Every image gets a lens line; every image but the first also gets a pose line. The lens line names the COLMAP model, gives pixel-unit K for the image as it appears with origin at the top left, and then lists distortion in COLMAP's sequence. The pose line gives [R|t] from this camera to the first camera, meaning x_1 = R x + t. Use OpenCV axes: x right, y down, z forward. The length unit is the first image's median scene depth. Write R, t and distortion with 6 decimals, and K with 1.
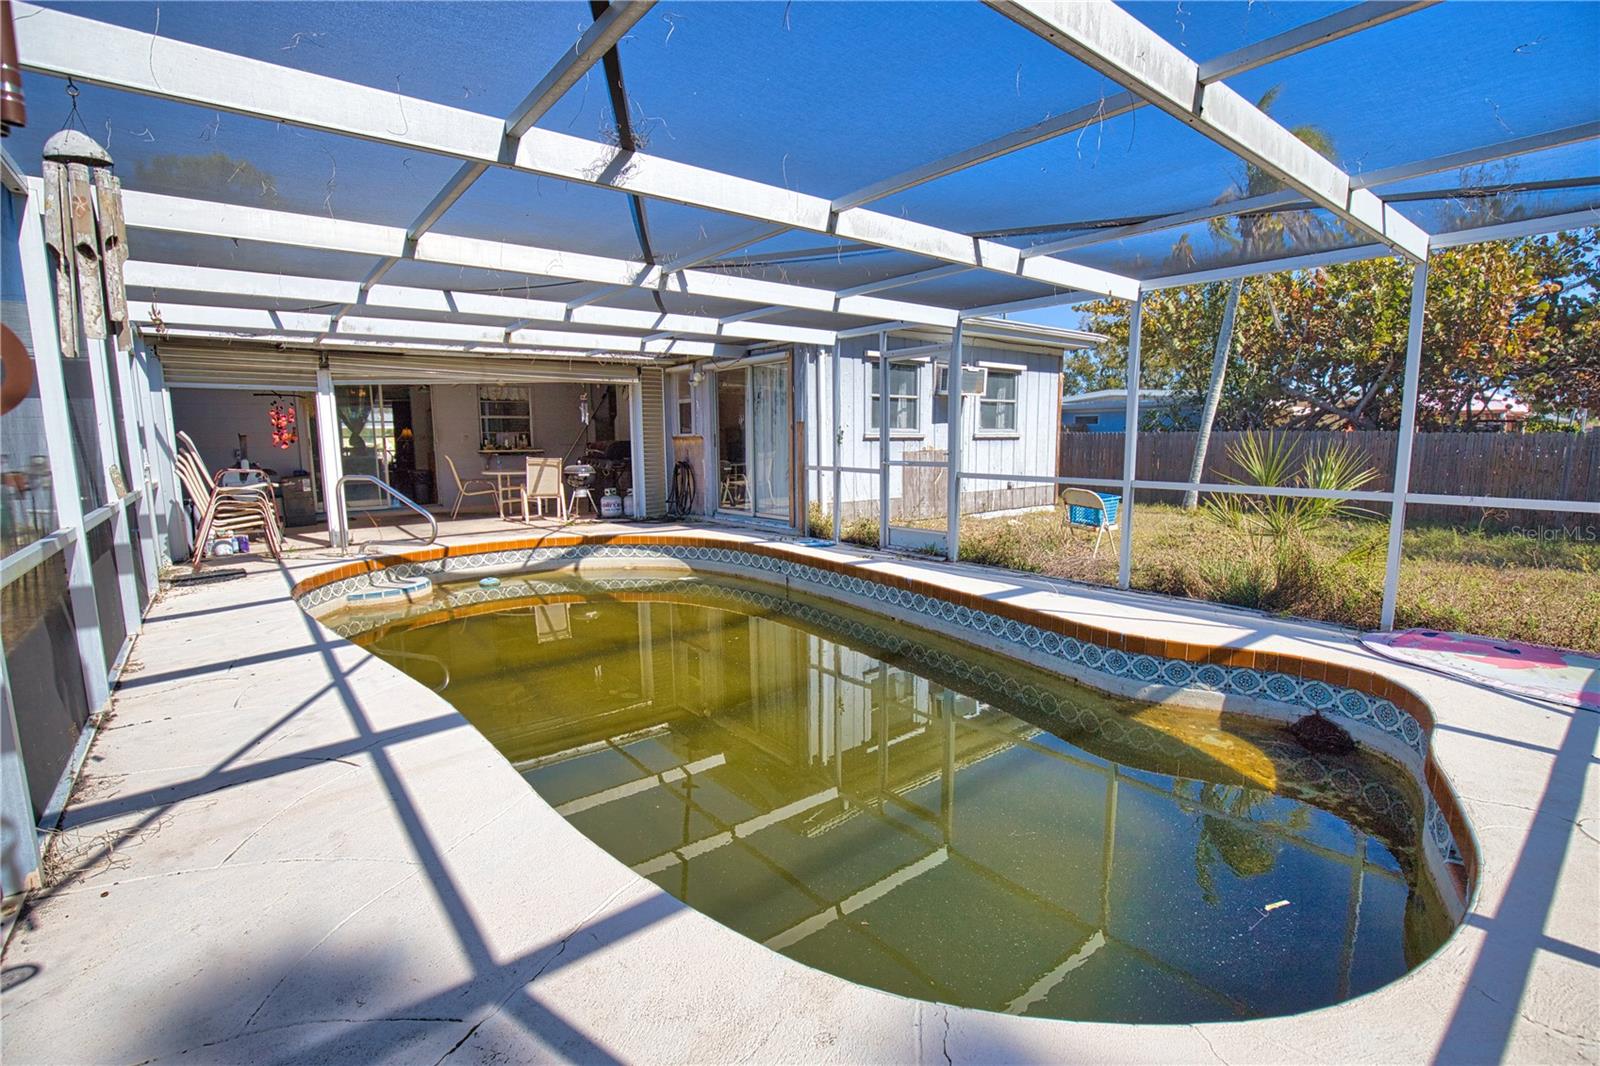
lens RADIAL K [[732.3, 0, 807.3], [0, 732.3, 539.2], [0, 0, 1]] dist [-0.033831, 0.006172]
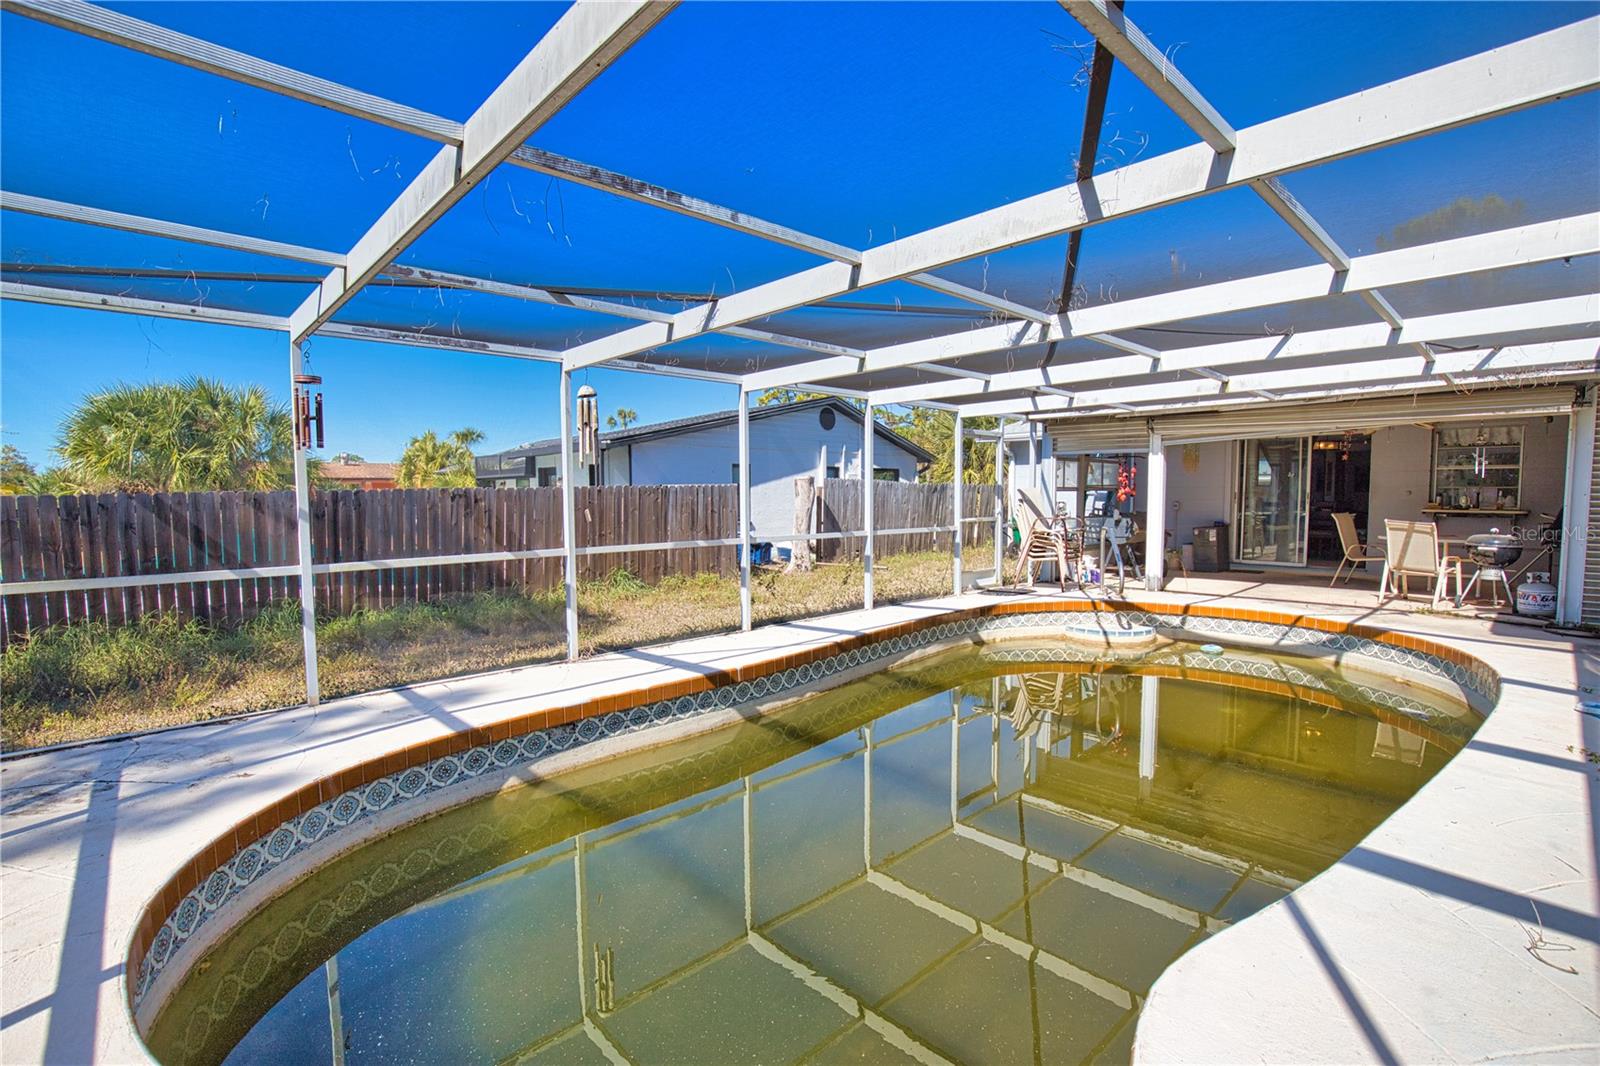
lens RADIAL K [[732.3, 0, 807.0], [0, 732.3, 540.0], [0, 0, 1]] dist [-0.033831, 0.006172]
pose [[0.074403, 0.071597, -0.994655, 0.396674], [-0.135465, 0.988899, 0.061050, -0.059886], [0.987985, 0.130199, 0.083276, 0.362269]]
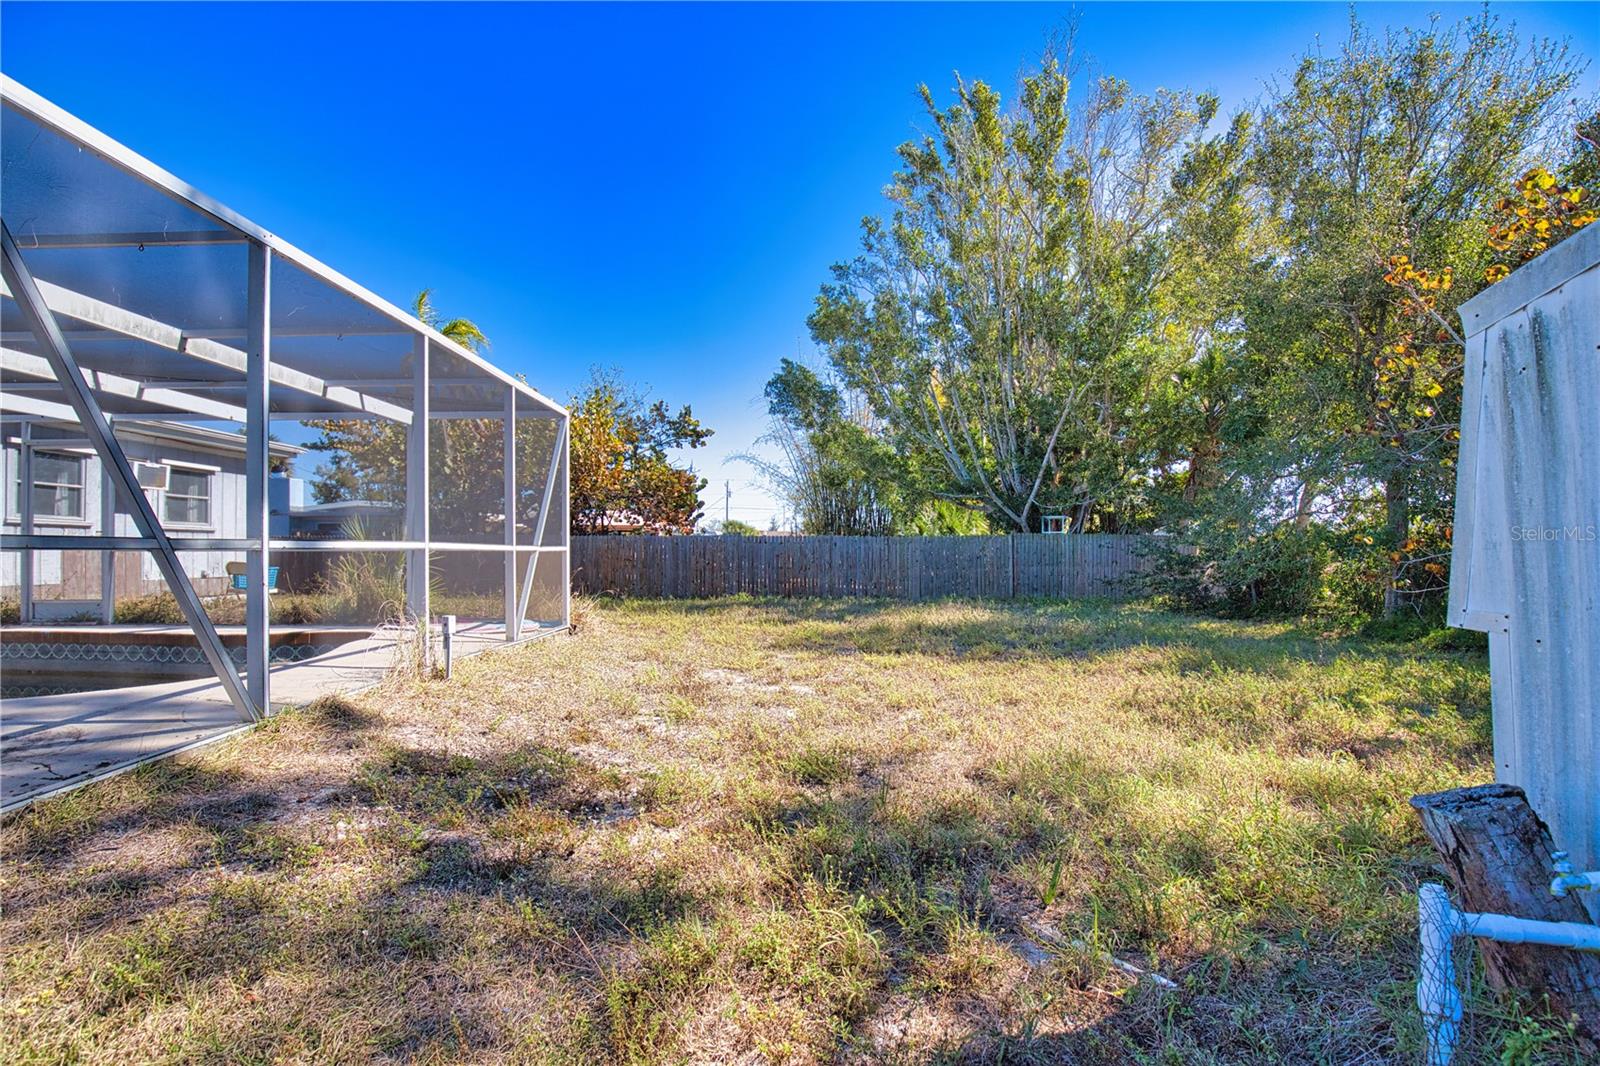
lens RADIAL K [[732.3, 0, 811.4], [0, 732.3, 542.5], [0, 0, 1]] dist [-0.033831, 0.006172]
pose [[0.623030, 0.014590, 0.782062, 0.008723], [0.108614, 0.988526, -0.104970, 0.116754], [-0.774621, 0.150342, 0.614296, -0.468296]]
